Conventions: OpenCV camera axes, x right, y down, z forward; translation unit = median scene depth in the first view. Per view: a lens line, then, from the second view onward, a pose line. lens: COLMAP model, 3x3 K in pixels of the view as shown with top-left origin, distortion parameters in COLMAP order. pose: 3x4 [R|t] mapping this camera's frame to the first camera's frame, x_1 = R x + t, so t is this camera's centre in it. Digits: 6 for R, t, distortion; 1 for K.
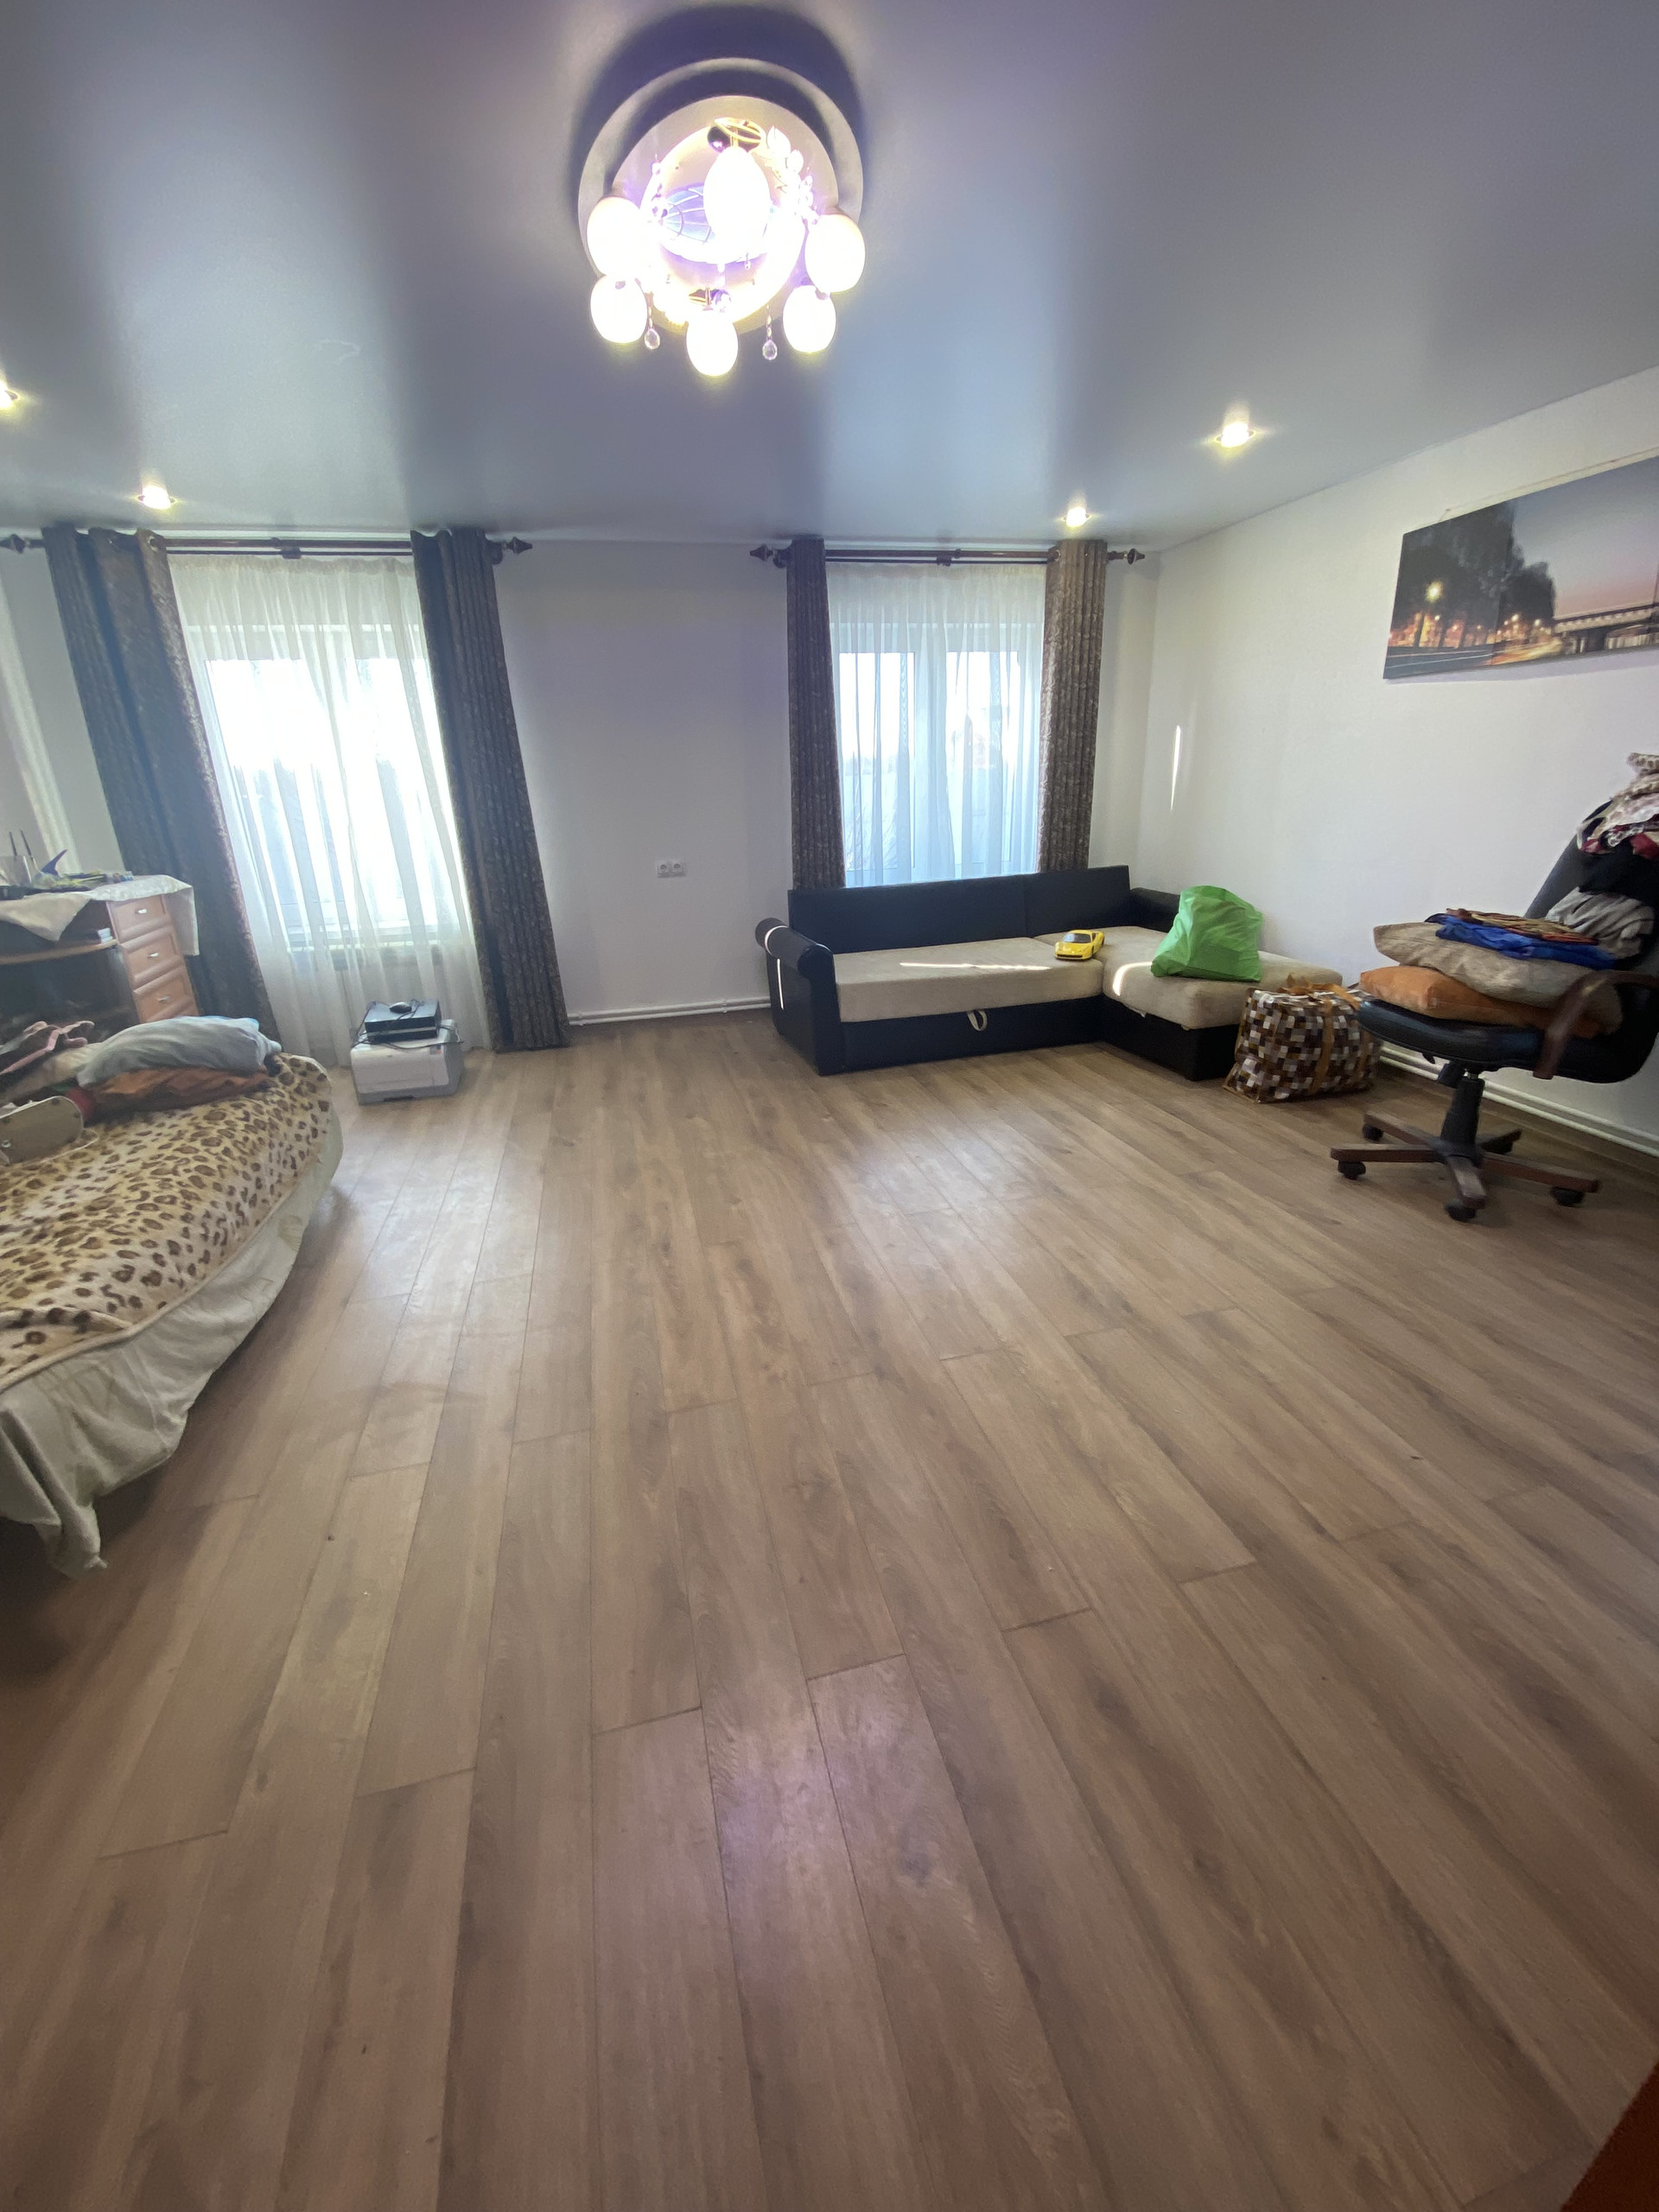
lens RADIAL K [[892.0, 0, 840.2], [0, 892.0, 1085.0], [0, 0, 1]] dist [-0.019481, -0.001364]
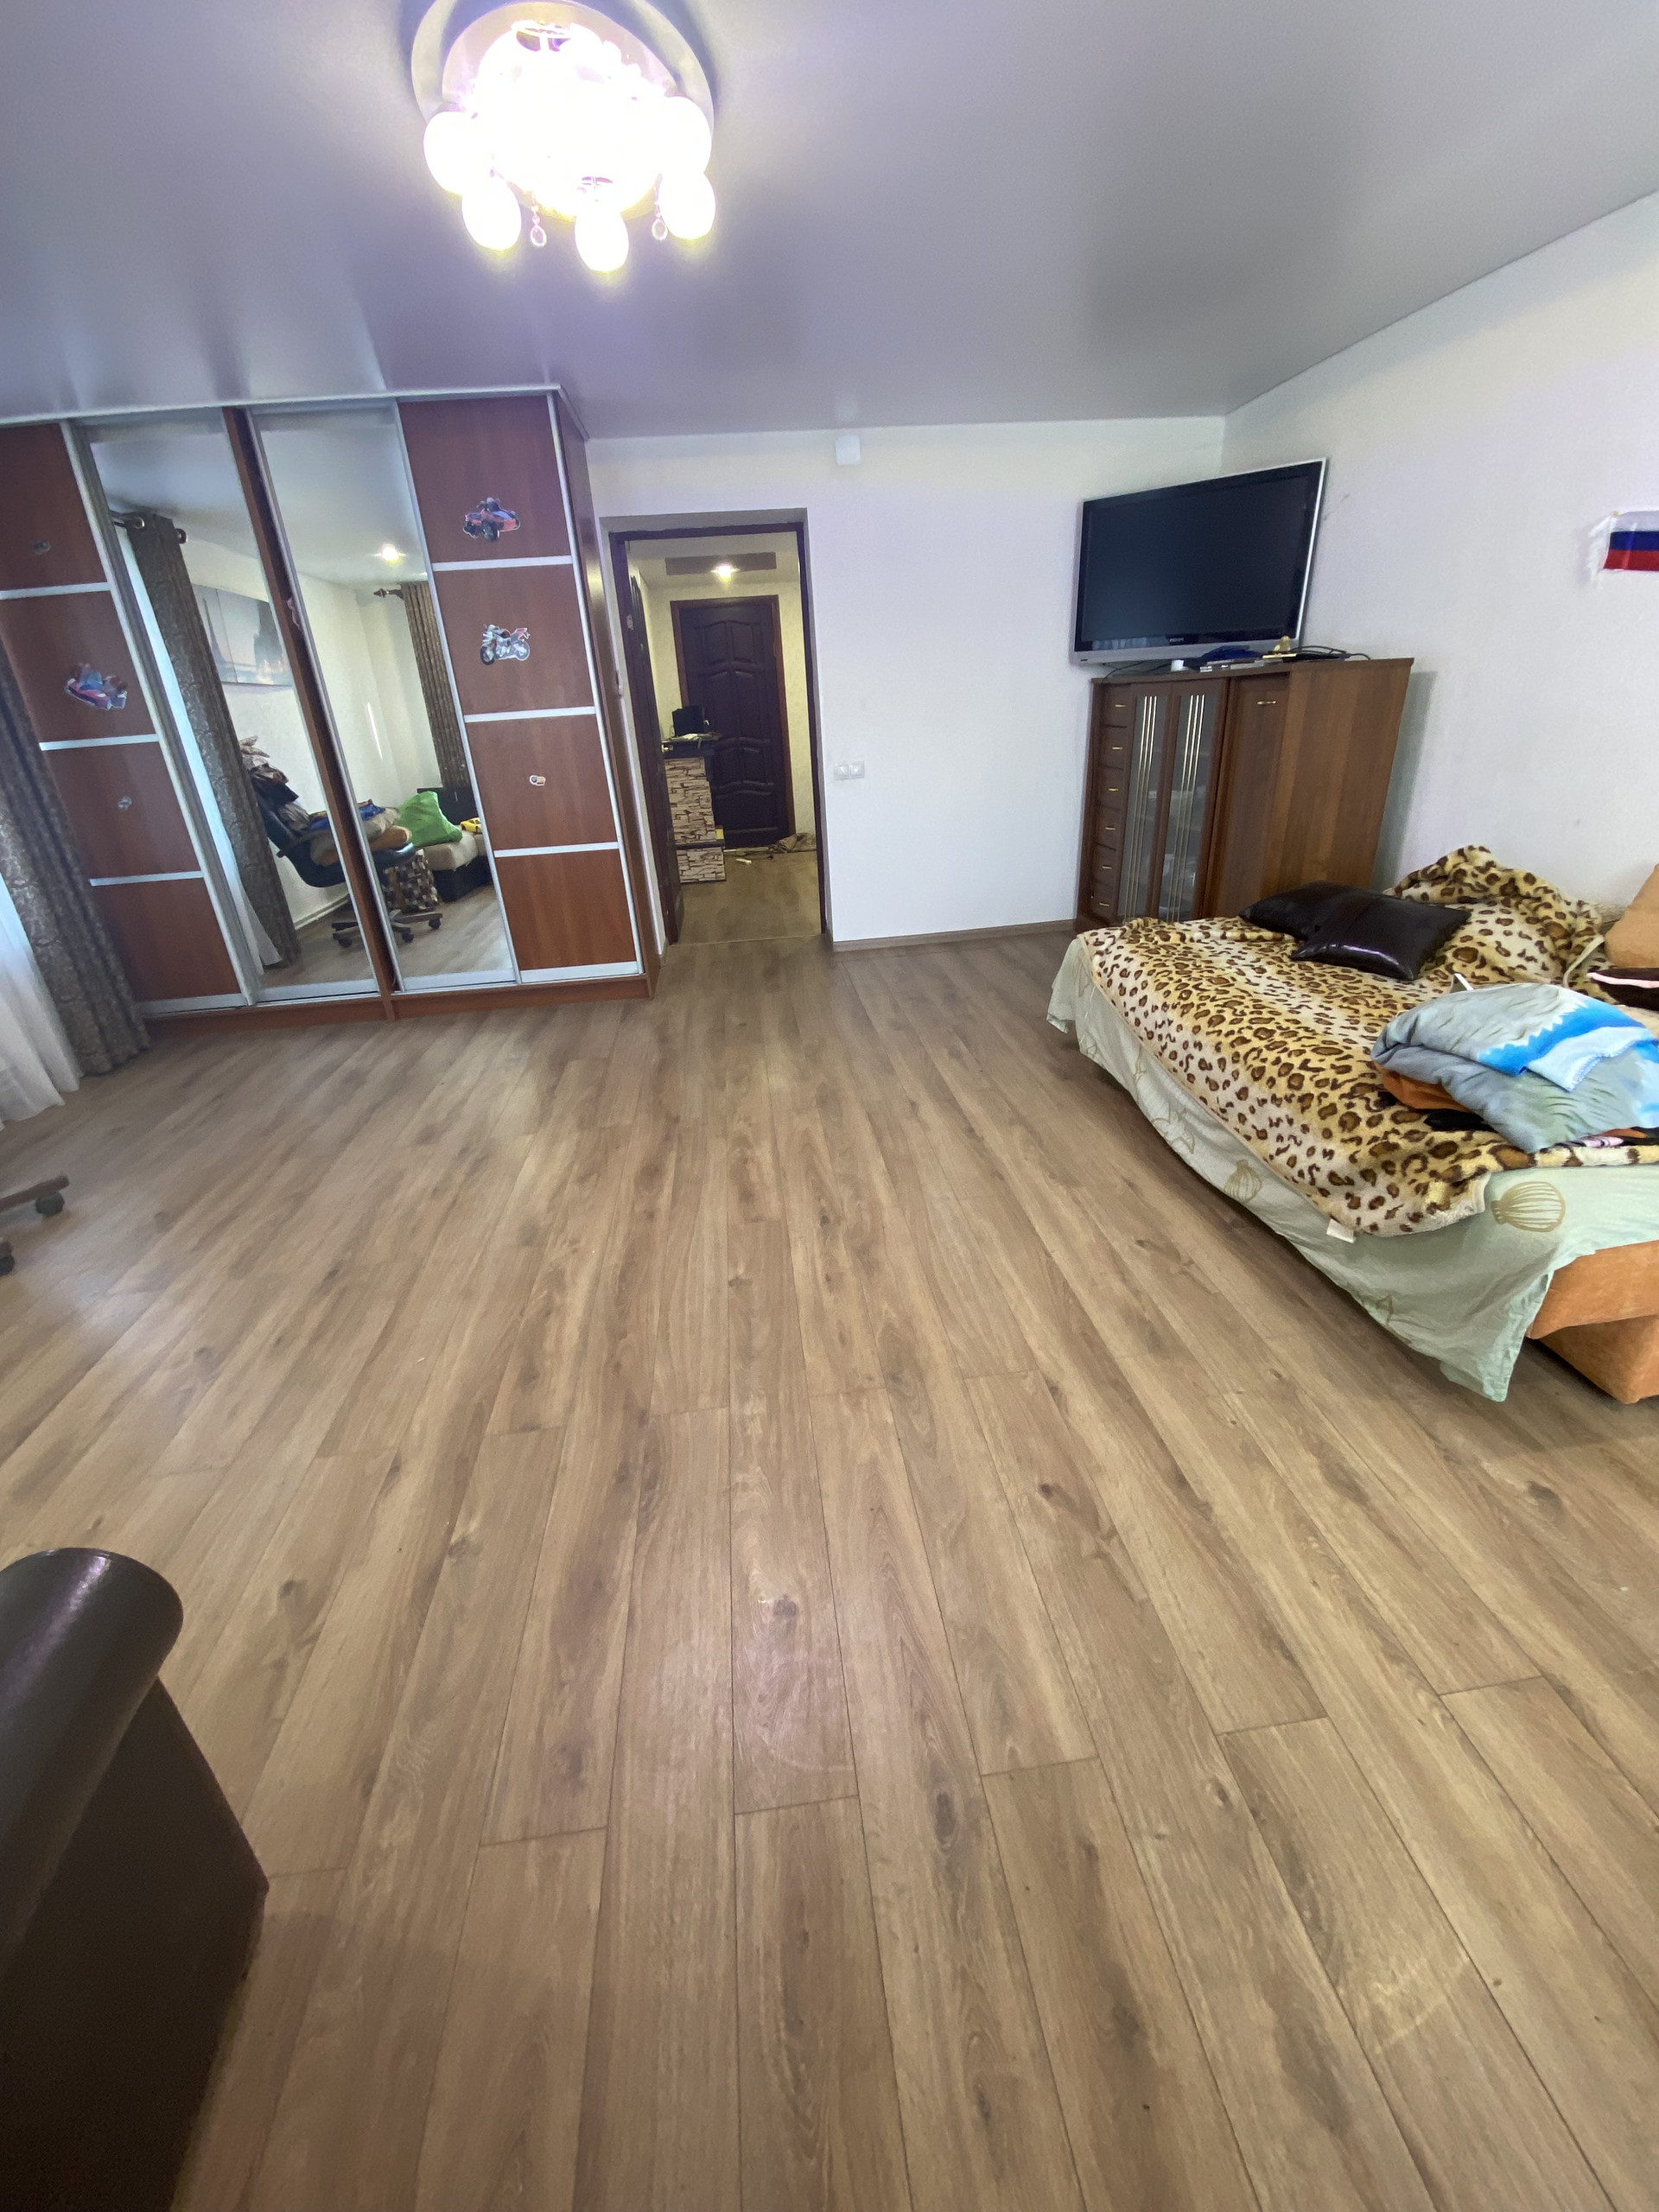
lens RADIAL K [[892.0, 0, 829.9], [0, 892.0, 1118.3], [0, 0, 1]] dist [-0.019481, -0.001364]
pose [[-0.985955, 0.008530, 0.166794, -0.400140], [0.121601, 0.721246, 0.681922, -0.580250], [-0.114482, 0.692626, -0.712154, 1.786167]]
